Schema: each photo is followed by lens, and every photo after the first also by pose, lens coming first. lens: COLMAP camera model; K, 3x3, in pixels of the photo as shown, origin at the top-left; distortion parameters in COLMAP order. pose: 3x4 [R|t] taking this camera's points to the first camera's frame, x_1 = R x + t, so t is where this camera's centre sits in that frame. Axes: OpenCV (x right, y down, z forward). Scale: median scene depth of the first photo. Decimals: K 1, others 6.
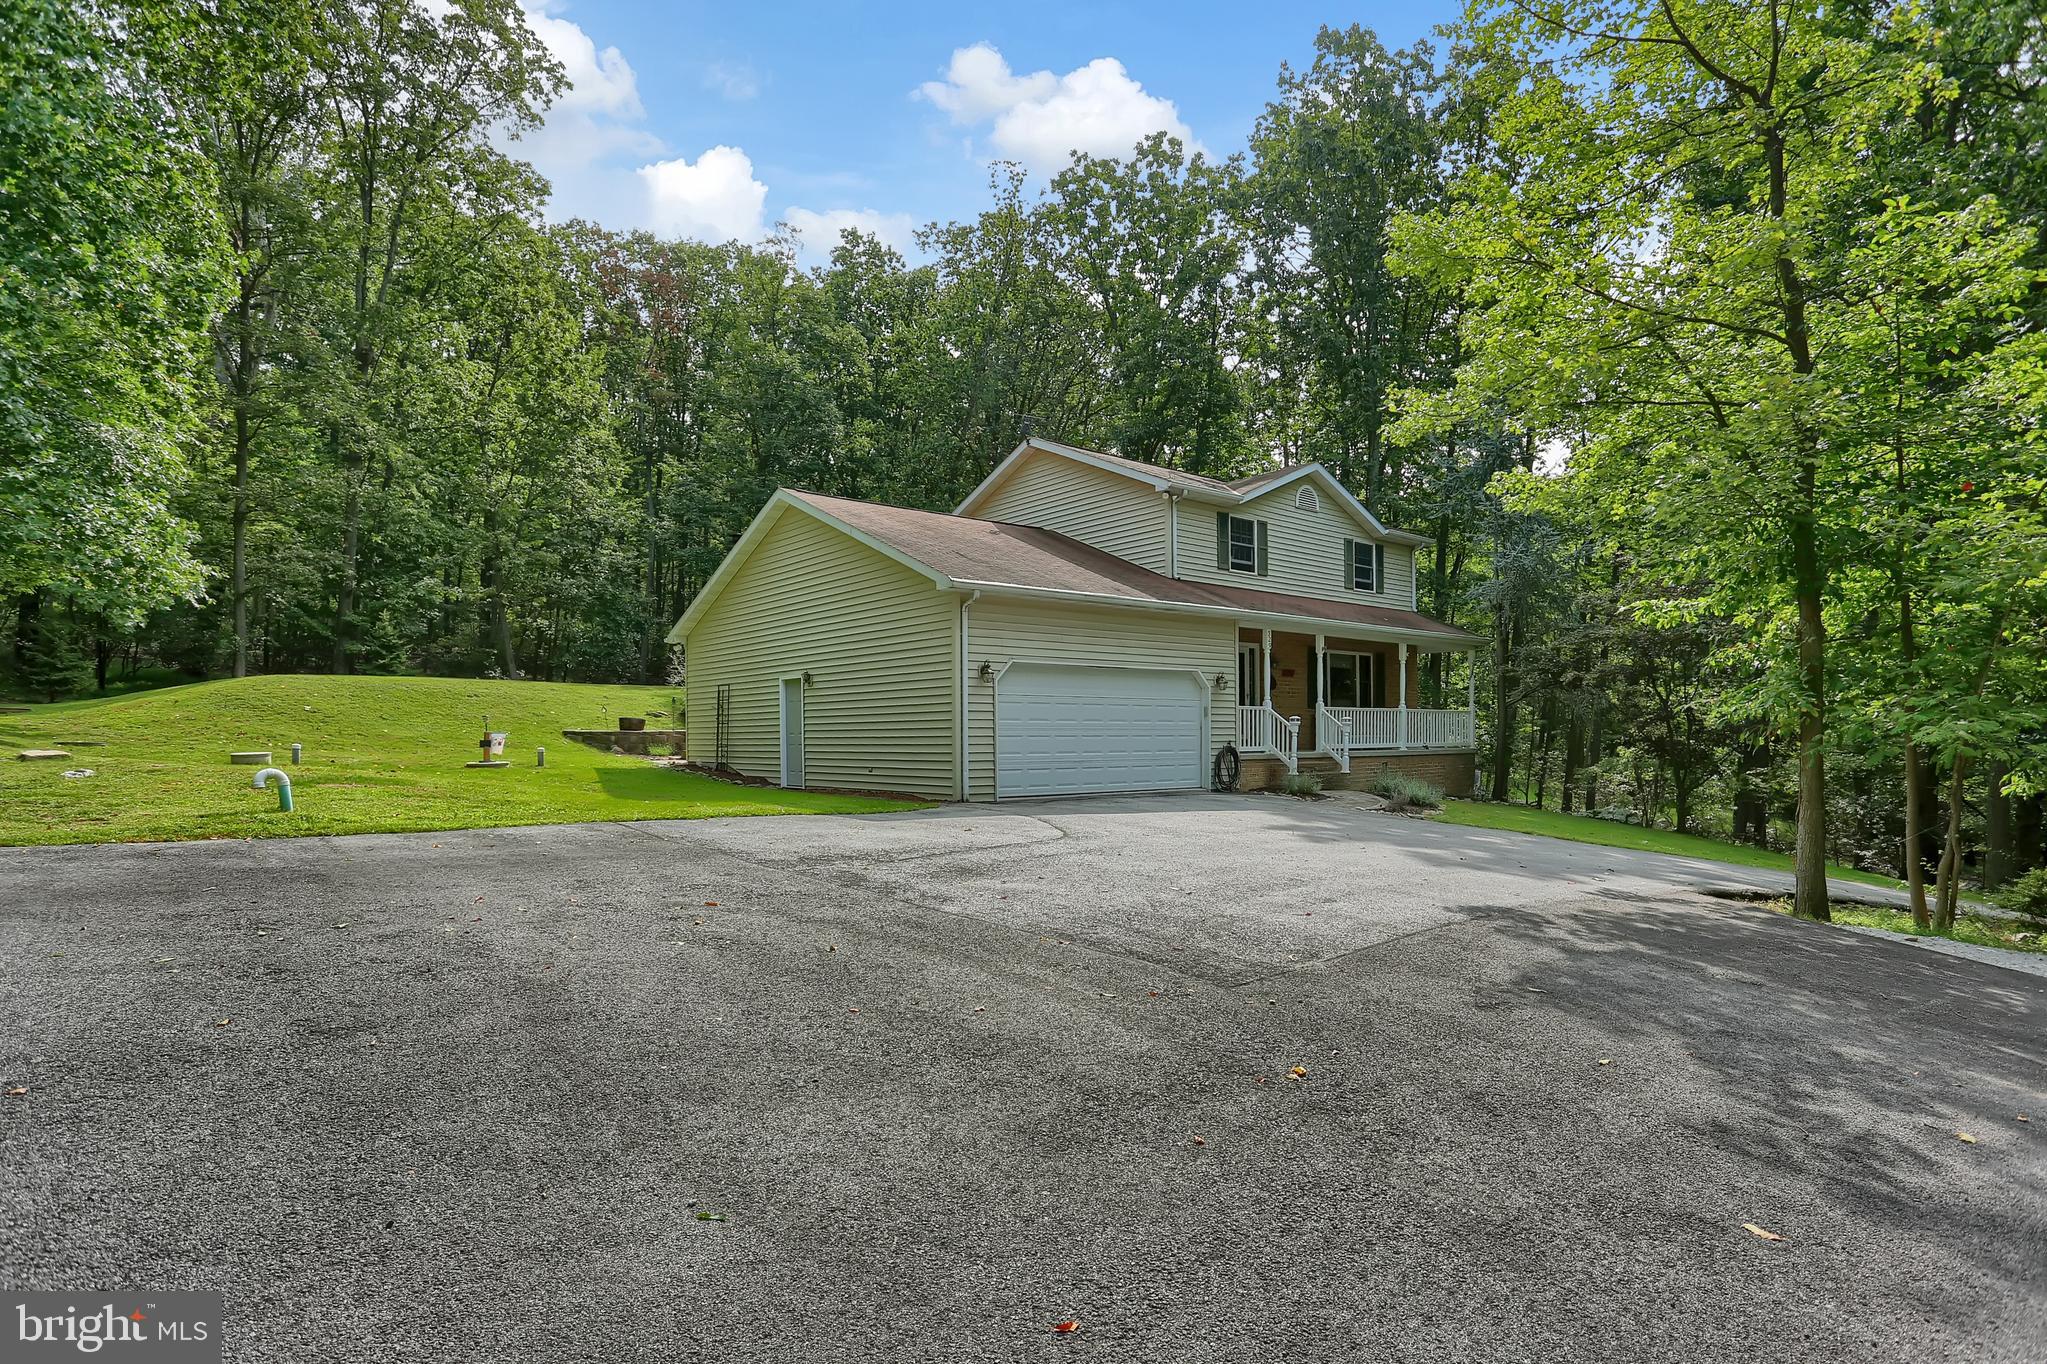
lens RADIAL K [[1001.0, 0, 1023.6], [0, 1001.0, 738.5], [0, 0, 1]] dist [-0.001891, -0.000019]
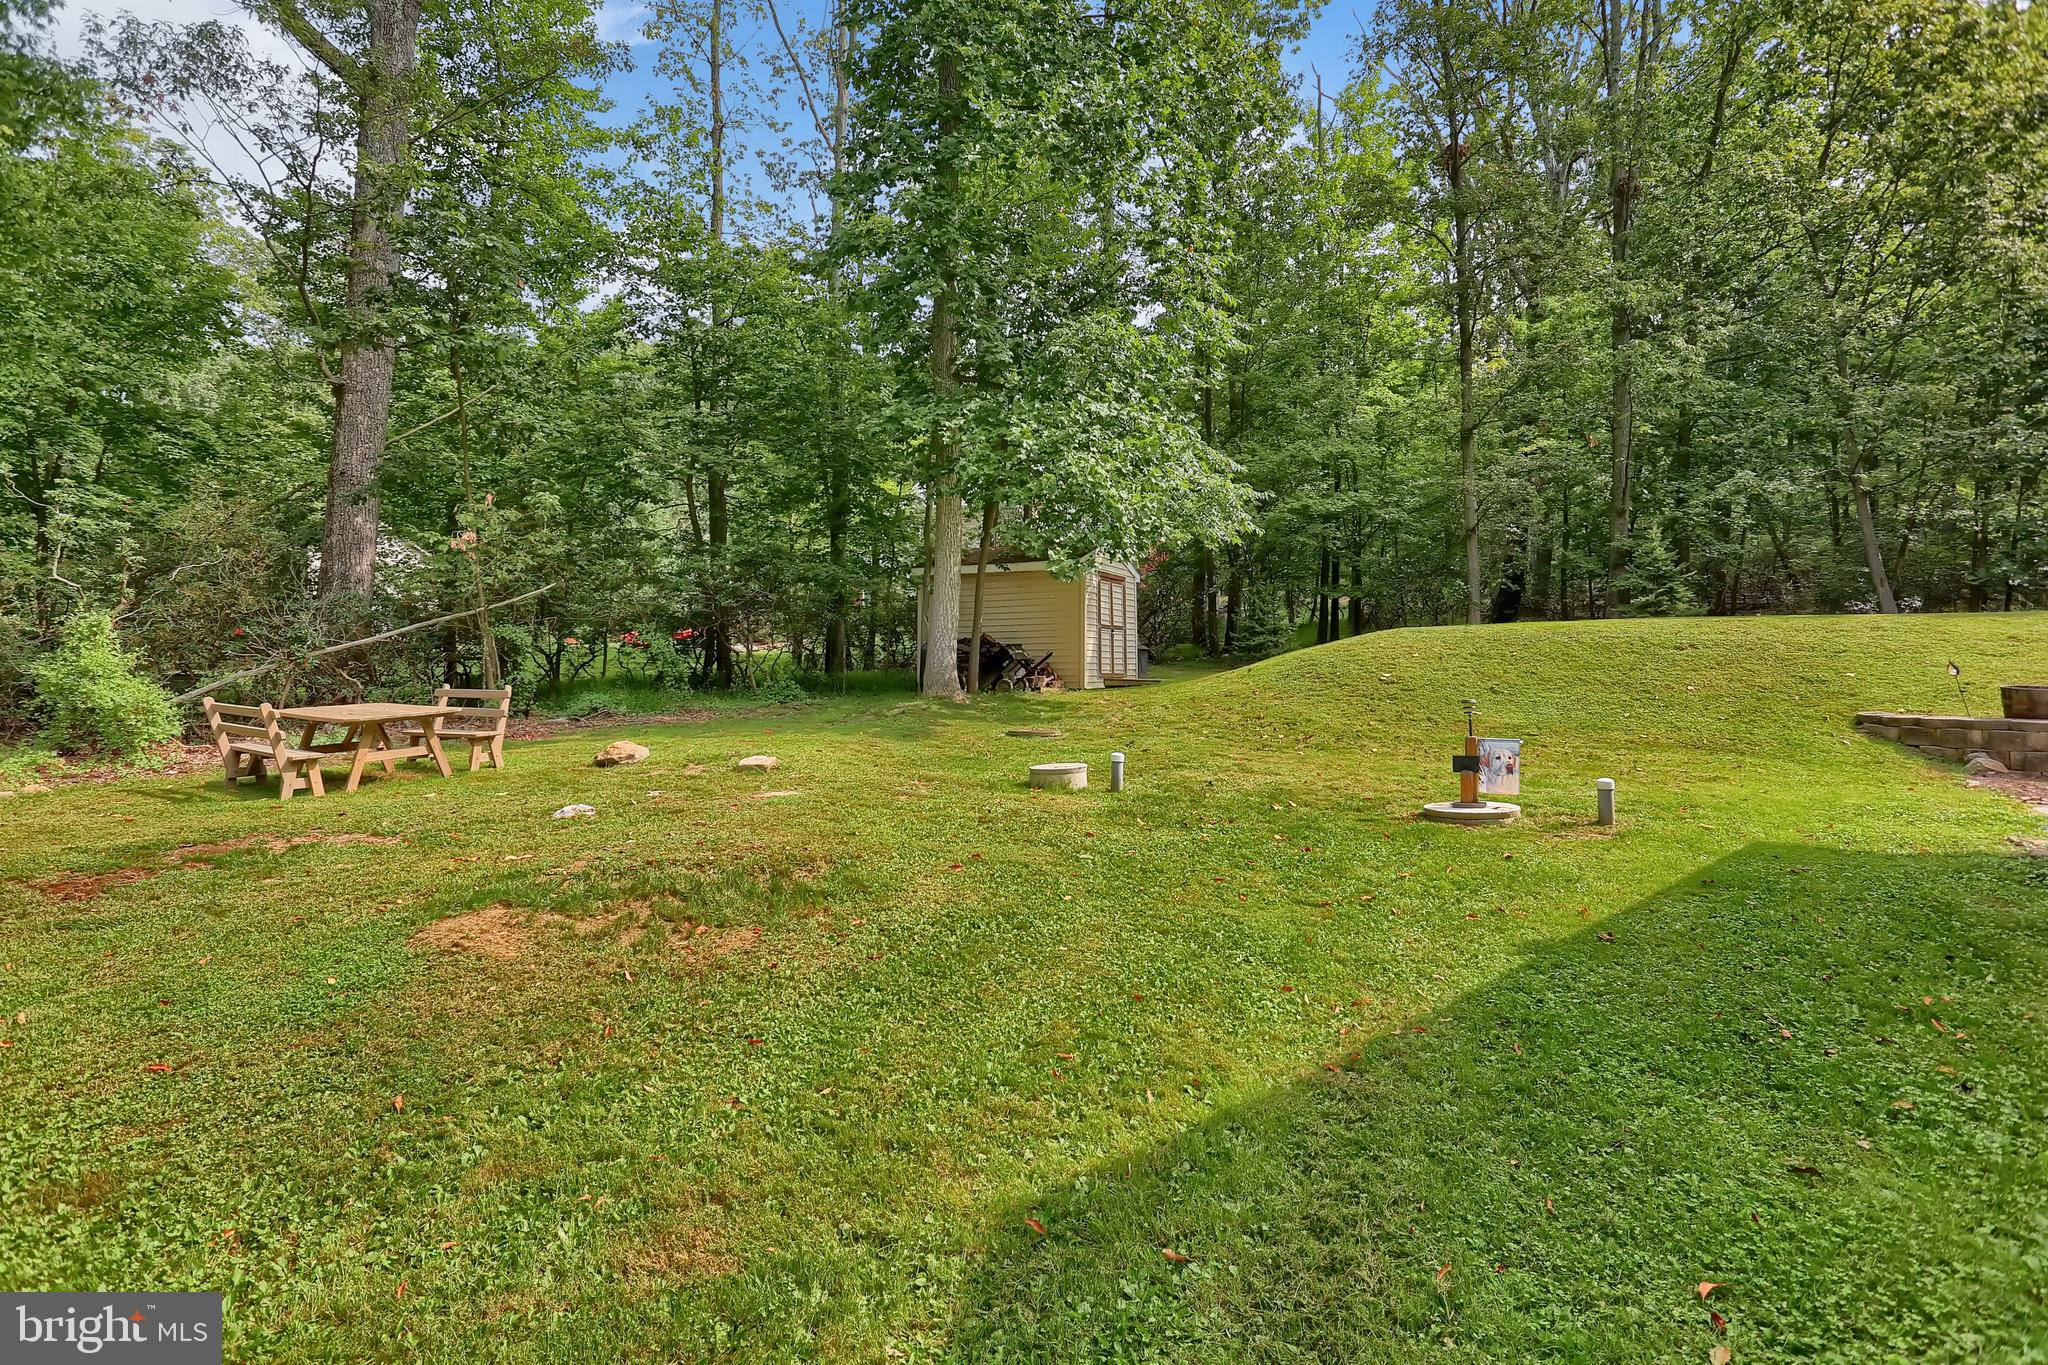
lens RADIAL K [[1033.6, 0, 1008.4], [0, 1033.6, 687.3], [0, 0, 1]] dist [-0.027400, 0.000466]
pose [[0.304991, 0.008045, -0.952321, -0.161686], [-0.009788, 0.999938, 0.005312, -0.024070], [0.952305, 0.007702, 0.305050, 0.596488]]
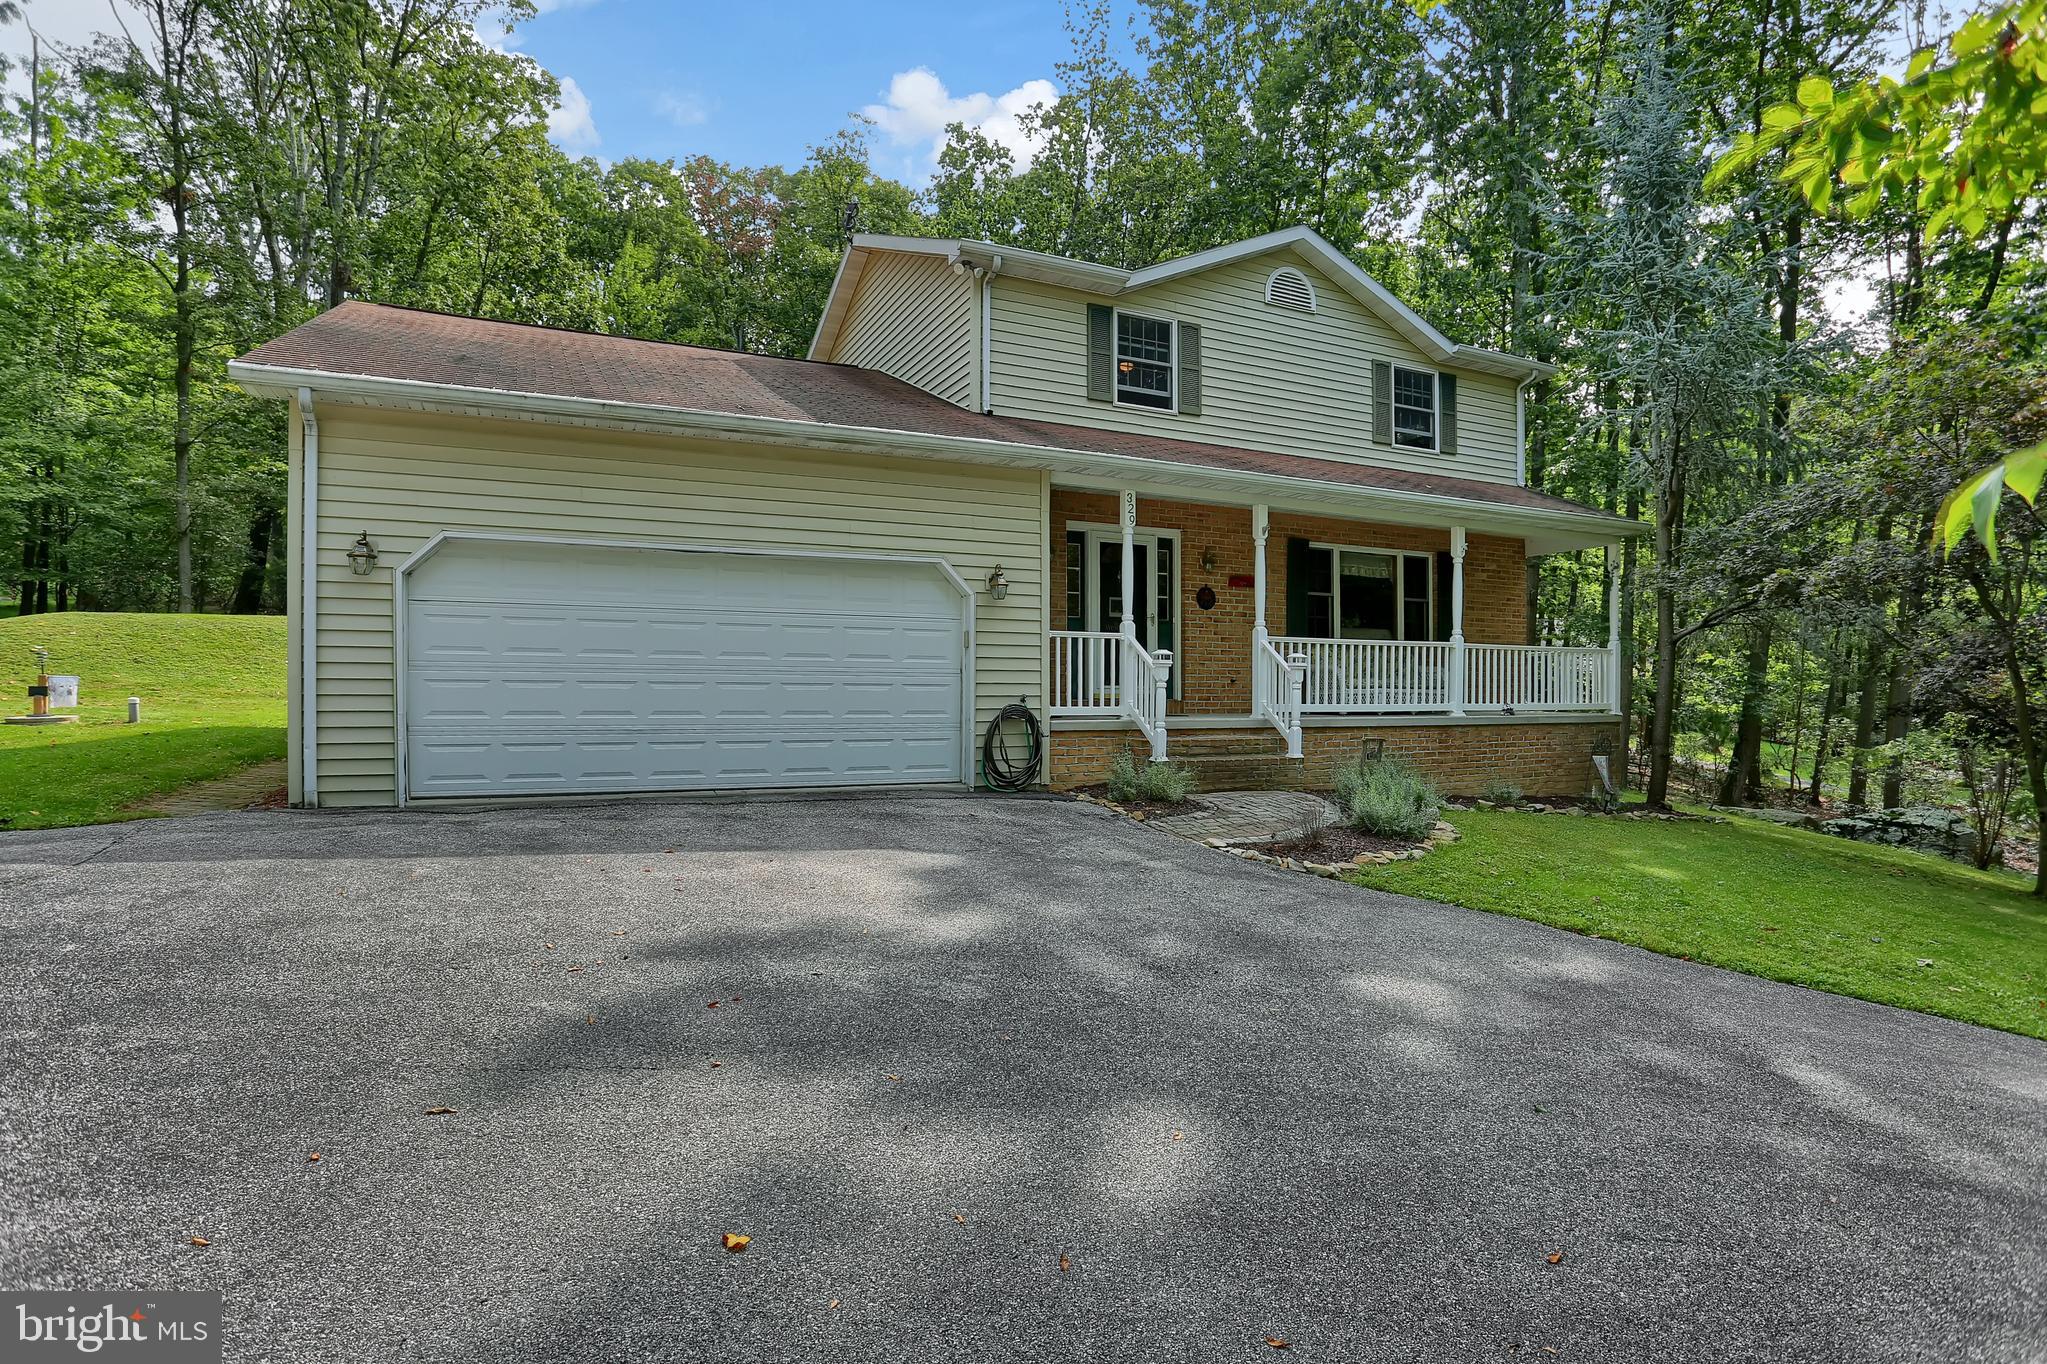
lens RADIAL K [[1033.1, 0, 1007.9], [0, 1033.1, 686.8], [0, 0, 1]] dist [-0.027400, 0.000466]
pose [[0.974178, 0.006097, -0.225699, 0.272045], [-0.007895, 0.999944, -0.007063, 0.001261], [0.225643, 0.008663, 0.974172, 0.389674]]
